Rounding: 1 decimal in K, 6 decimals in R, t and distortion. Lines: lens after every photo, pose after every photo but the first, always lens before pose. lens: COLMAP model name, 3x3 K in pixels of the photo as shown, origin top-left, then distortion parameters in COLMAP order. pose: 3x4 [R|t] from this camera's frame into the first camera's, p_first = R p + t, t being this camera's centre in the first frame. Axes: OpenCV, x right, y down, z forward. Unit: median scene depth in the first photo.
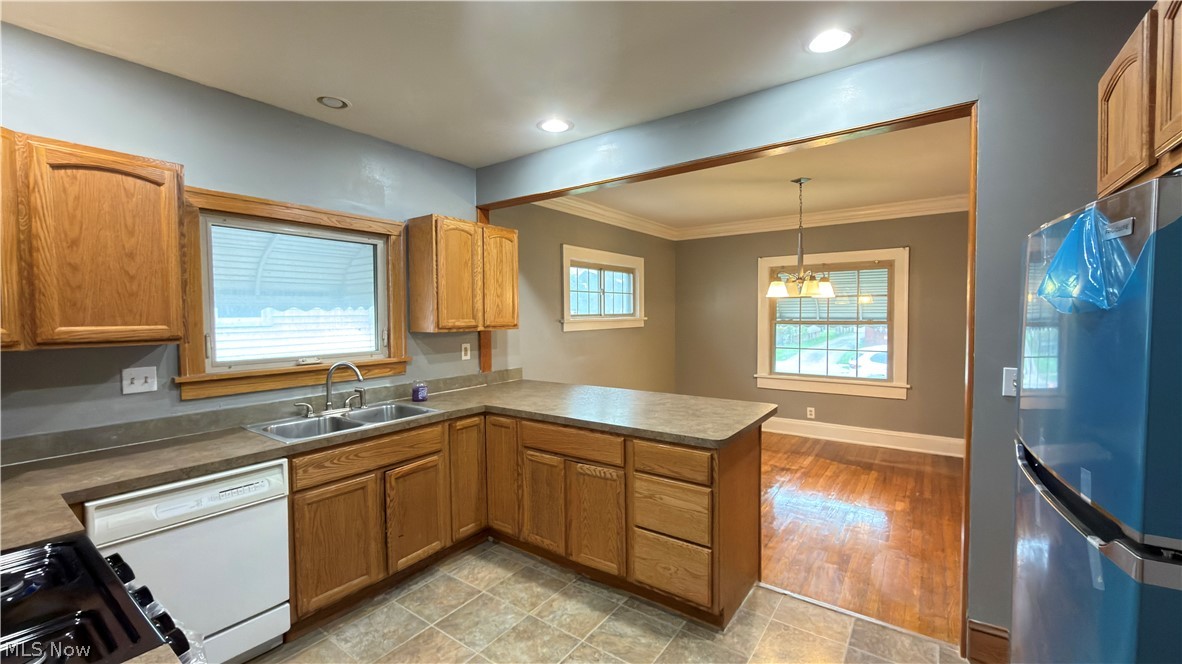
lens RADIAL K [[470.9, 0, 591.4], [0, 470.9, 331.4], [0, 0, 1]] dist [0.001617, -0.000924]
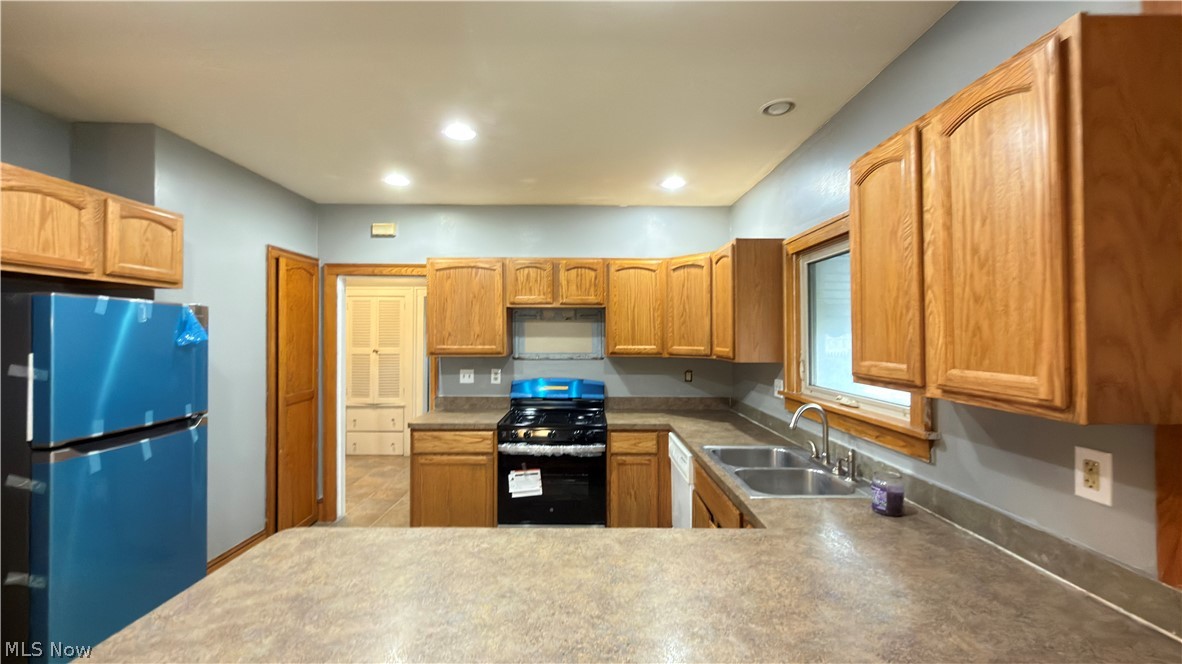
lens RADIAL K [[470.9, 0, 590.6], [0, 470.9, 331.8], [0, 0, 1]] dist [0.001617, -0.000924]
pose [[-0.807039, 0.001214, -0.590497, 0.216837], [-0.018215, 0.999471, 0.026949, -0.063147], [0.590217, 0.032505, -0.806590, 1.225639]]
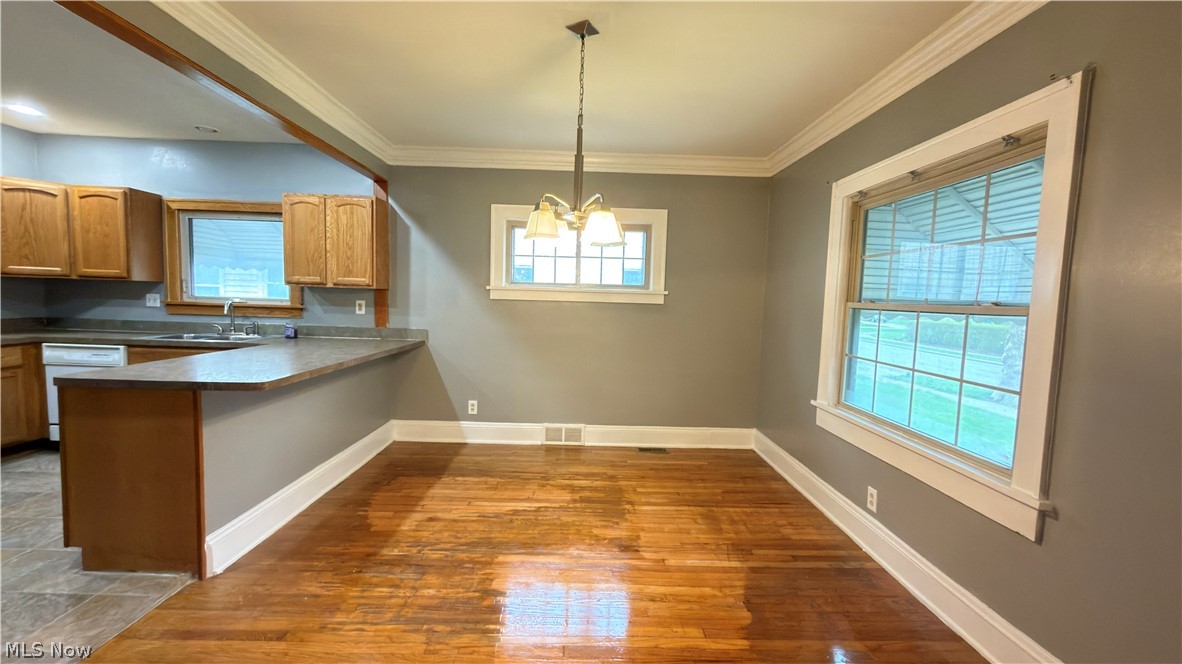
lens RADIAL K [[470.9, 0, 590.1], [0, 470.9, 330.6], [0, 0, 1]] dist [0.001617, -0.000924]
pose [[0.595691, 0.084408, -0.798766, 1.183783], [-0.067856, 0.996196, 0.054666, -0.002164], [0.800342, 0.021637, 0.599153, 0.880558]]
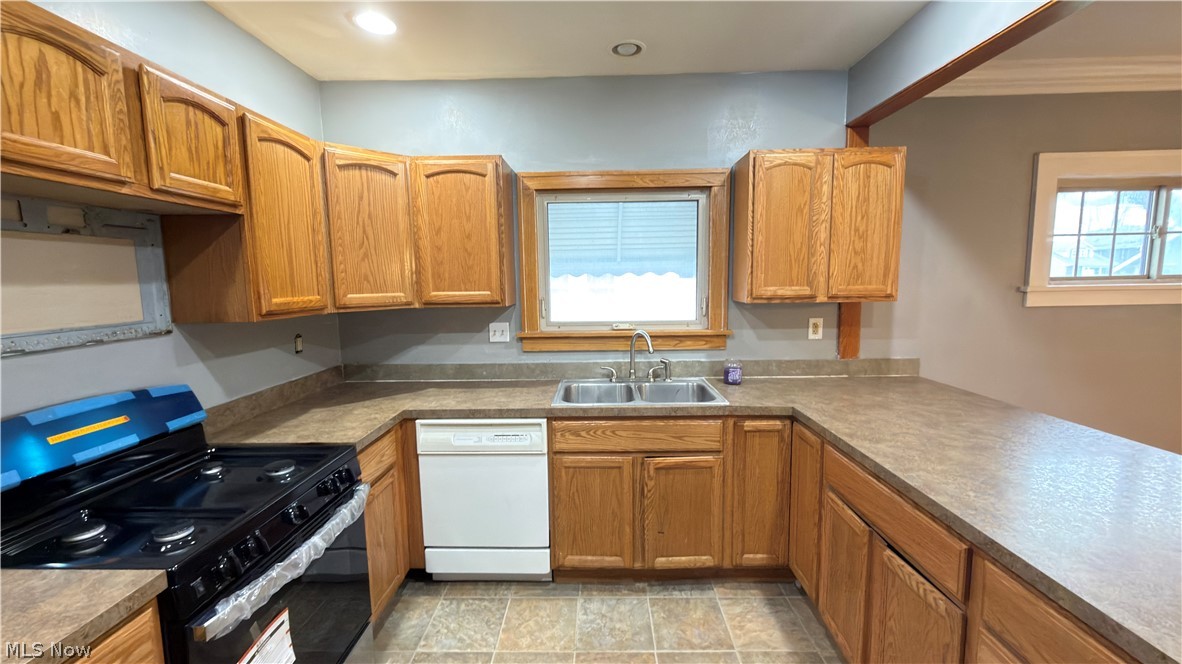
lens RADIAL K [[470.9, 0, 592.0], [0, 470.9, 330.8], [0, 0, 1]] dist [0.001617, -0.000924]
pose [[0.568690, 0.094041, -0.817158, 0.170857], [-0.021289, 0.994793, 0.099669, -0.024376], [0.822276, -0.039284, 0.567731, 0.323178]]
